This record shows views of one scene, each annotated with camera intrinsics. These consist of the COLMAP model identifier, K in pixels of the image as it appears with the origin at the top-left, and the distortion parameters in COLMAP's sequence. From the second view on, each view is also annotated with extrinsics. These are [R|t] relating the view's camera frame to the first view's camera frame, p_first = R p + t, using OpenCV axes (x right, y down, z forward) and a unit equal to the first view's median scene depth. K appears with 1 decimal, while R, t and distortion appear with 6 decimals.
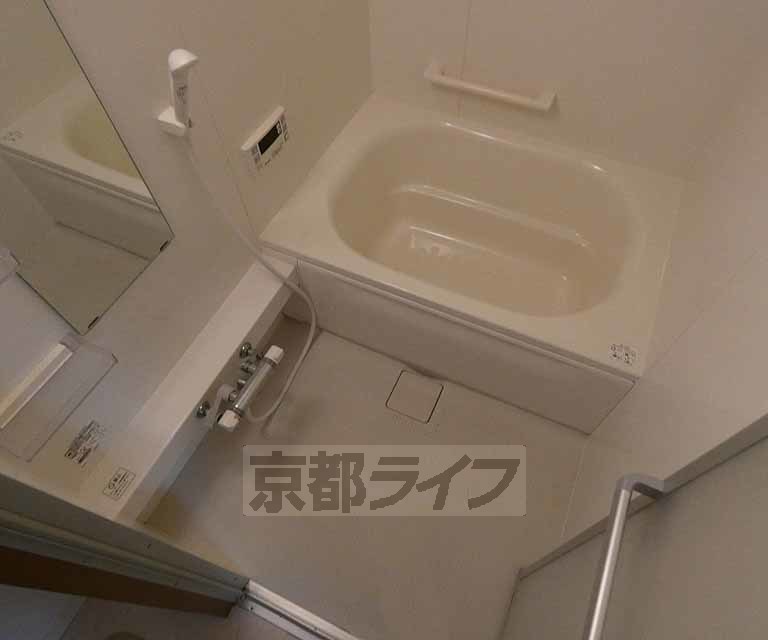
lens RADIAL K [[518.4, 0, 399.0], [0, 518.4, 318.0], [0, 0, 1]] dist [0.001521, 0.001828]
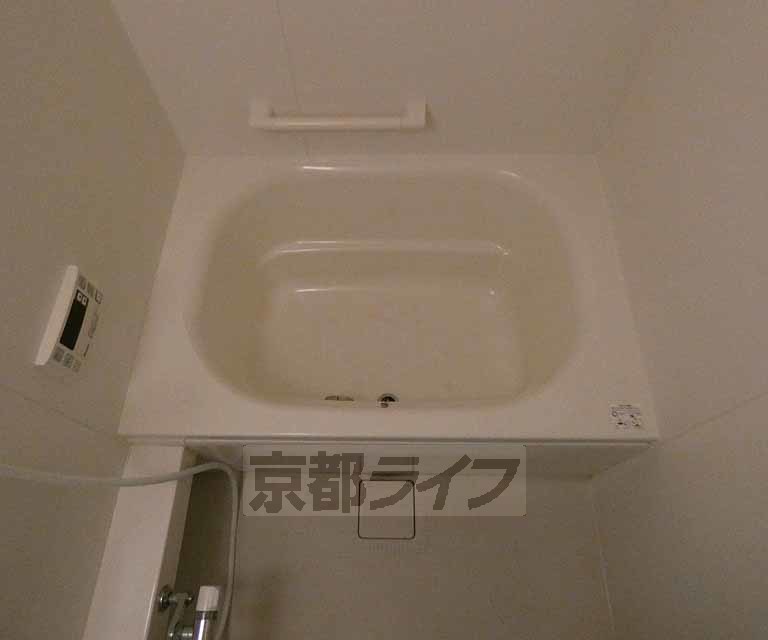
lens RADIAL K [[518.4, 0, 399.0], [0, 518.4, 318.0], [0, 0, 1]] dist [0.001521, 0.001828]
pose [[0.913424, -0.370252, 0.169025, 0.016436], [0.349419, 0.926322, 0.140833, -0.262765], [-0.208715, -0.069580, 0.975498, 0.236154]]
